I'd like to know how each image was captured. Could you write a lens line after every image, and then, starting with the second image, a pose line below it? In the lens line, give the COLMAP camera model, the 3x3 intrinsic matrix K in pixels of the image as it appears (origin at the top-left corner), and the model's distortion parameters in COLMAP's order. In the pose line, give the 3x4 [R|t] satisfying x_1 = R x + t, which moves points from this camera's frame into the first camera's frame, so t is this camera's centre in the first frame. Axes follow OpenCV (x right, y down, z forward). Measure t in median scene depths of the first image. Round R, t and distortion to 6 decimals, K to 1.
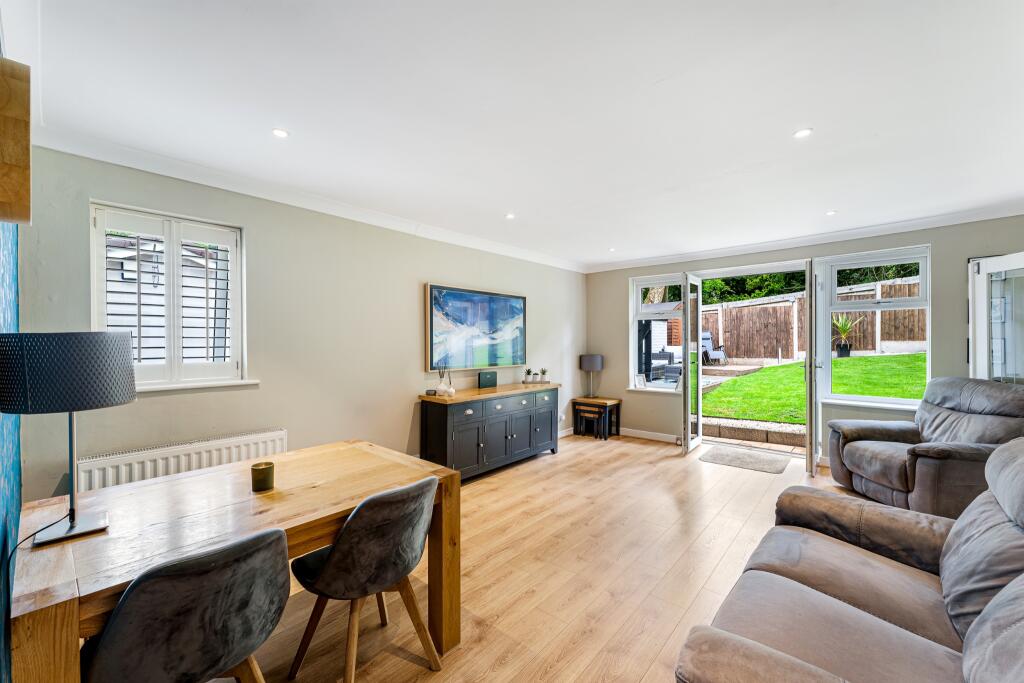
lens RADIAL K [[408.4, 0, 514.2], [0, 408.4, 345.5], [0, 0, 1]] dist [-0.003882, -0.000116]
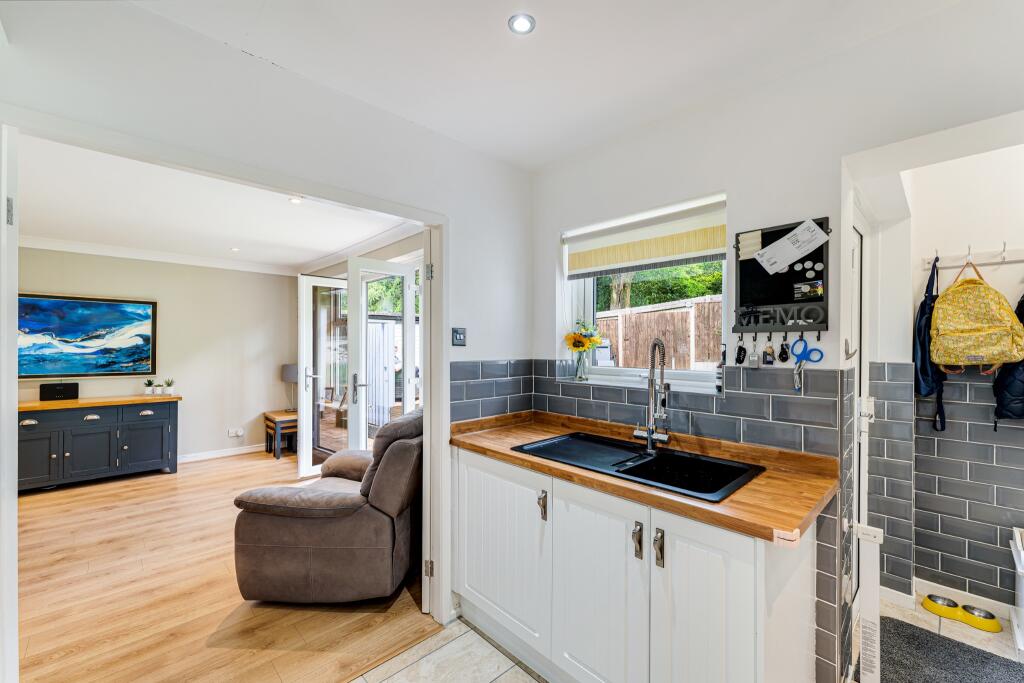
lens RADIAL K [[412.6, 0, 513.8], [0, 412.6, 342.5], [0, 0, 1]] dist [0.000662, 0.000301]
pose [[0.996136, 0.009257, -0.087339, 1.036773], [-0.010900, 0.999772, -0.018352, -0.021111], [0.087149, 0.019233, 0.996010, 0.158101]]
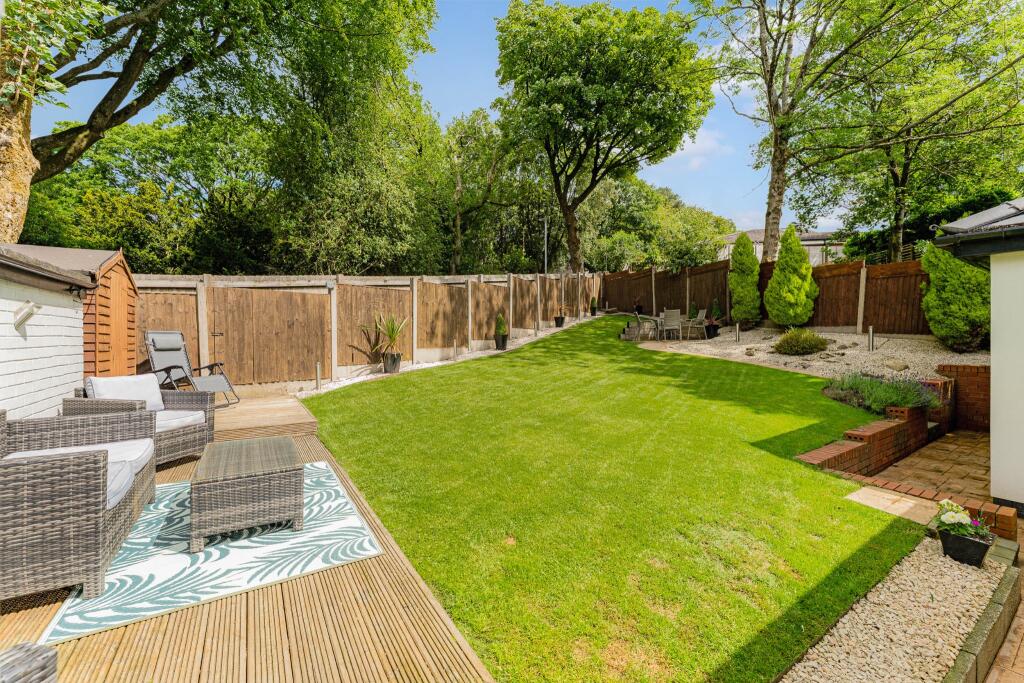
lens RADIAL K [[412.6, 0, 513.8], [0, 412.6, 342.5], [0, 0, 1]] dist [0.000662, 0.000301]
pose [[0.267071, -0.001476, 0.963676, 0.401513], [0.014760, 0.999888, -0.002560, -0.049256], [-0.963564, 0.014908, 0.267063, 1.542873]]
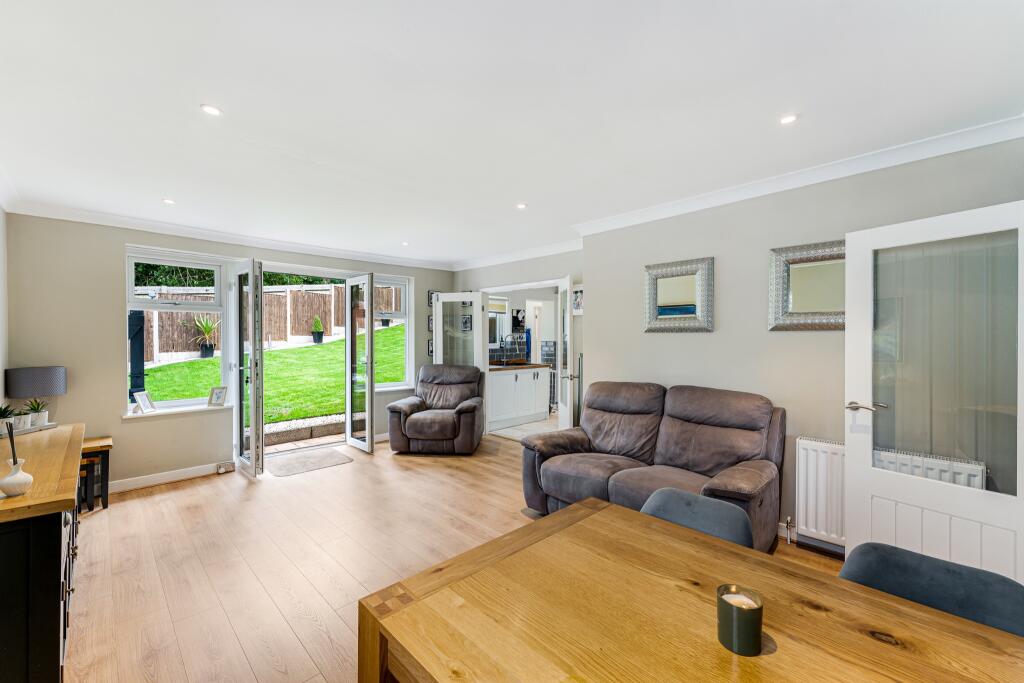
lens RADIAL K [[416.0, 0, 507.1], [0, 416.0, 339.5], [0, 0, 1]] dist [0.002434, 0.000373]
pose [[0.082039, 0.003160, 0.996624, -0.418357], [0.010562, 0.999936, -0.004040, -0.007347], [-0.996573, 0.010858, 0.082001, 0.451756]]
